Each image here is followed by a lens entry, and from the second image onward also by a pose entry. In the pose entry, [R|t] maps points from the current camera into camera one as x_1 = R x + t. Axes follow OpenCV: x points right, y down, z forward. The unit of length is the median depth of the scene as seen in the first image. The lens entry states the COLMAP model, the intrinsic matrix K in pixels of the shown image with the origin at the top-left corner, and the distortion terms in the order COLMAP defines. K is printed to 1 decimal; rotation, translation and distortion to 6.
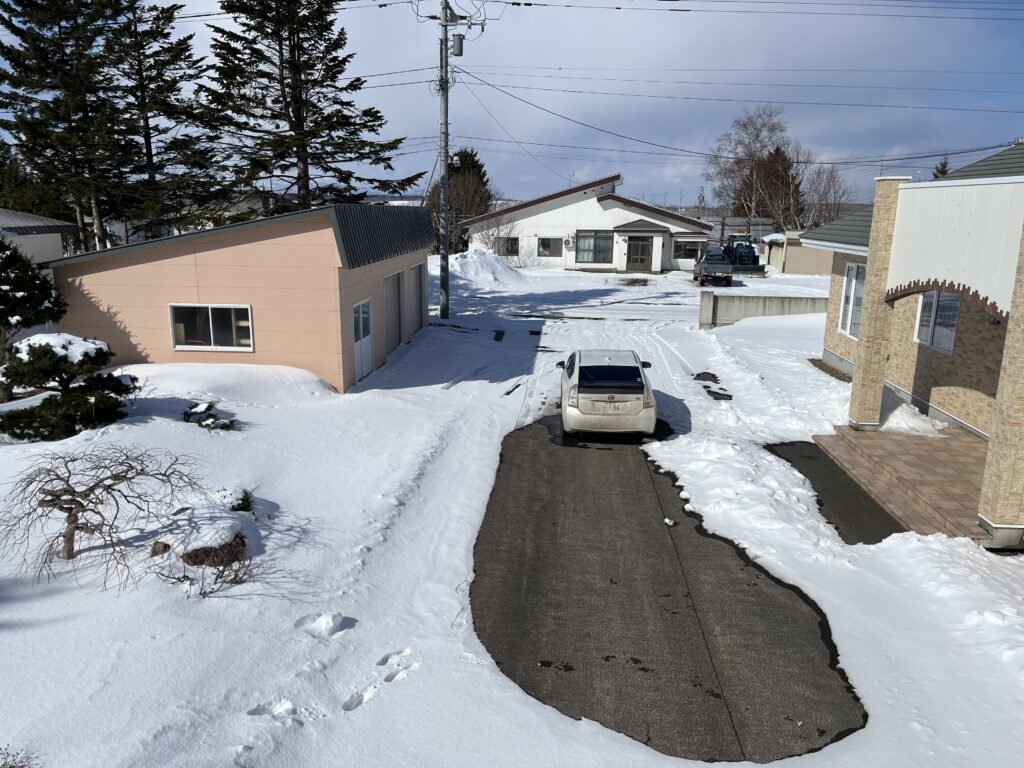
lens RADIAL K [[769.7, 0, 512.0], [0, 769.7, 384.0], [0, 0, 1]] dist [0.084512, -0.119813]
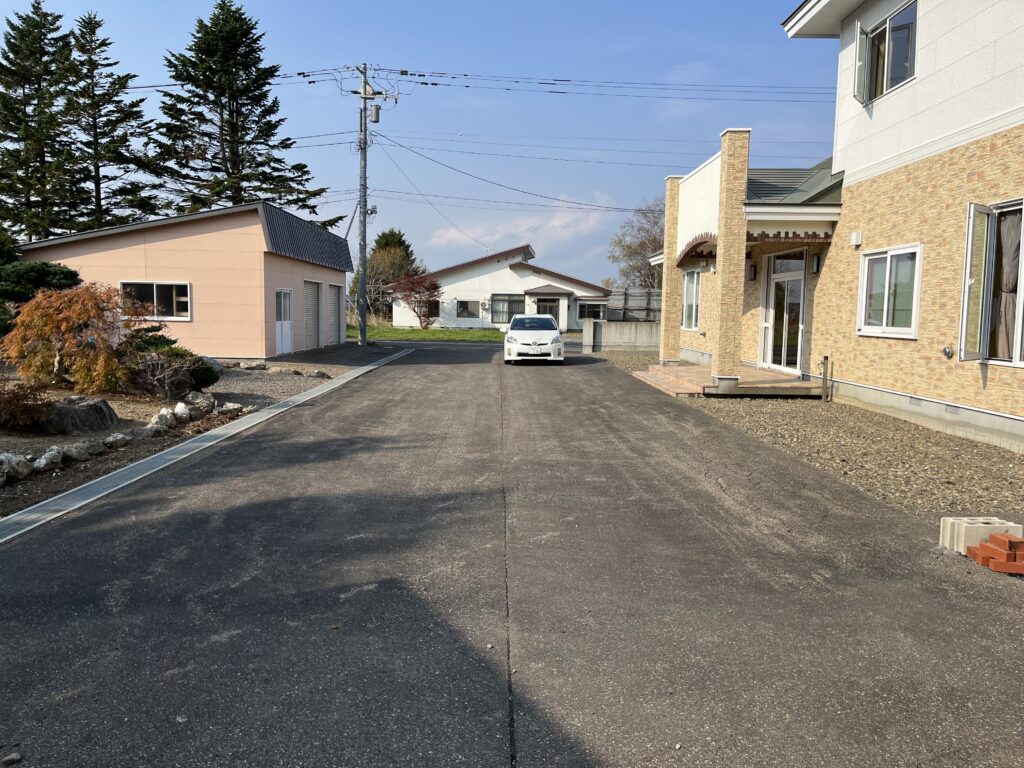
lens RADIAL K [[771.9, 0, 509.6], [0, 771.9, 375.4], [0, 0, 1]] dist [0.089092, -0.126248]
pose [[0.996733, -0.001795, 0.080752, 0.038182], [0.012883, 0.990488, -0.136998, 0.125301], [-0.079738, 0.137591, 0.987274, -0.135594]]
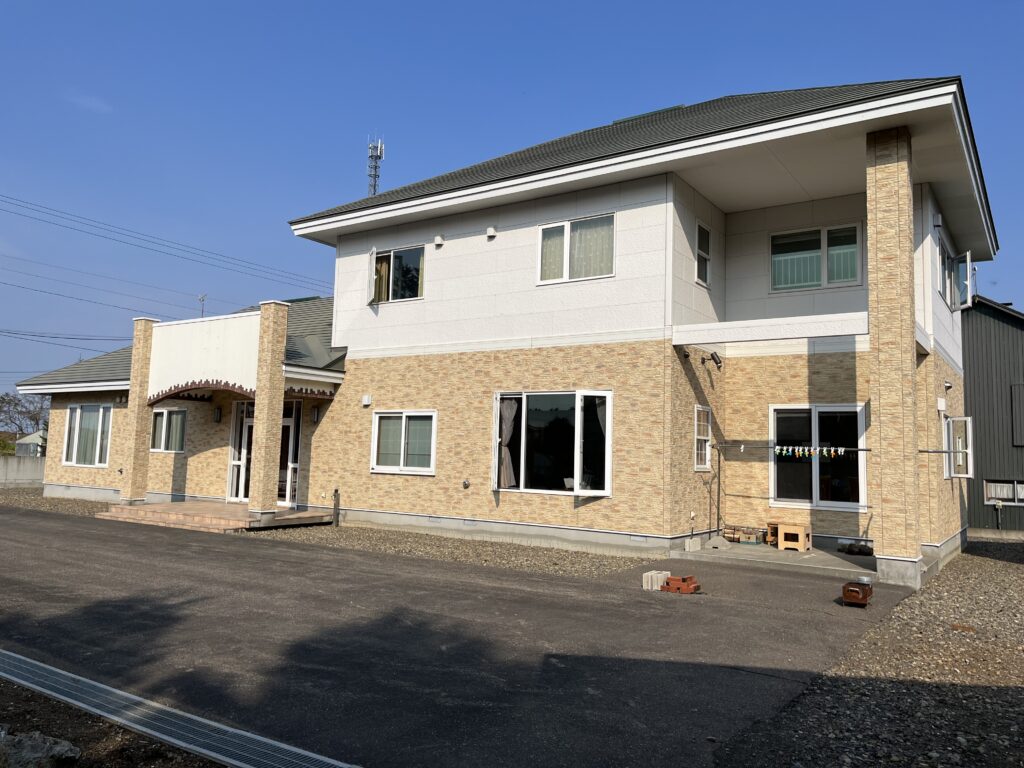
lens RADIAL K [[771.9, 0, 509.6], [0, 771.9, 375.4], [0, 0, 1]] dist [0.089092, -0.126248]
pose [[0.500829, 0.090667, 0.860785, -0.186683], [0.169221, 0.965050, -0.200107, 0.107962], [-0.848843, 0.245883, 0.467982, -0.094947]]
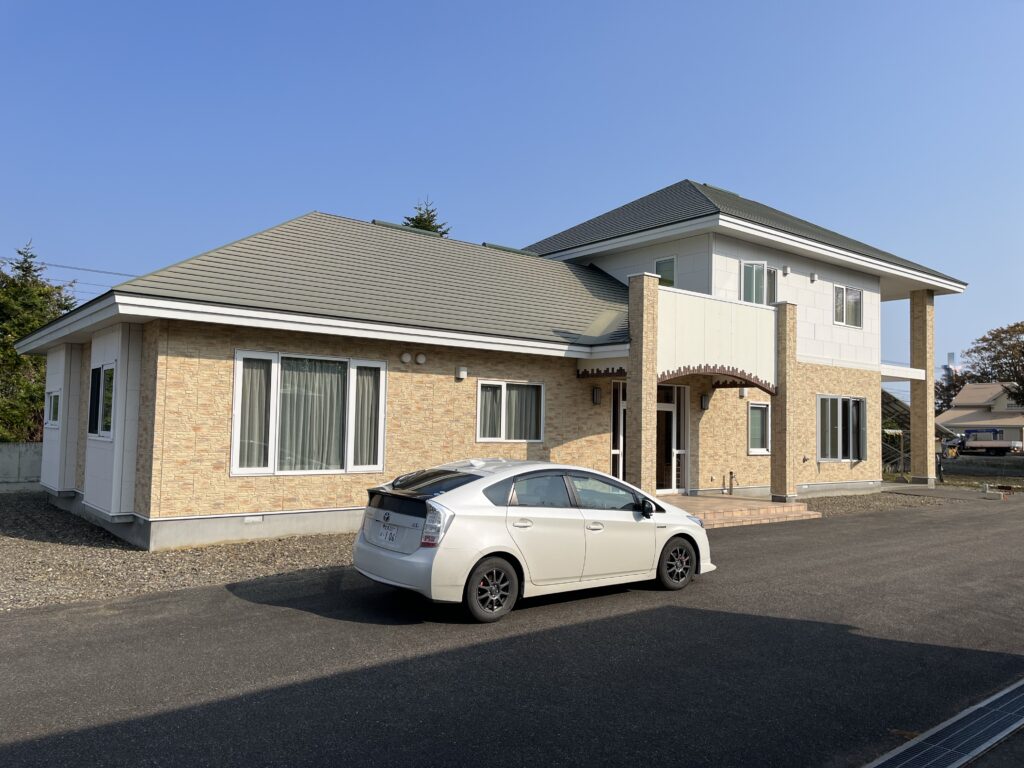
lens RADIAL K [[769.7, 0, 512.0], [0, 769.7, 384.0], [0, 0, 1]] dist [0.084512, -0.119813]
pose [[-0.677645, 0.011225, 0.735304, -0.089919], [0.133247, 0.985207, 0.107759, -0.119768], [-0.723217, 0.170999, -0.669116, 0.886734]]
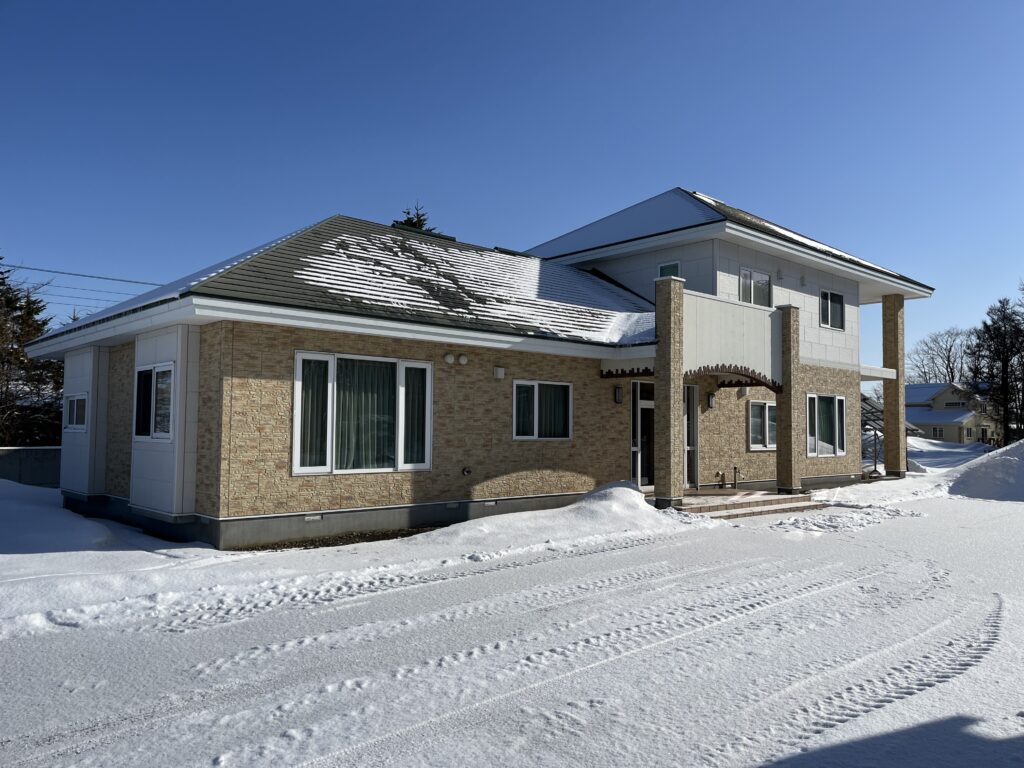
lens RADIAL K [[772.3, 0, 529.3], [0, 772.3, 385.2], [0, 0, 1]] dist [0.033204, -0.003183]
pose [[-0.736905, 0.020092, 0.675698, -0.063535], [0.131983, 0.984598, 0.114662, -0.125911], [-0.662987, 0.173675, -0.728207, 0.937314]]
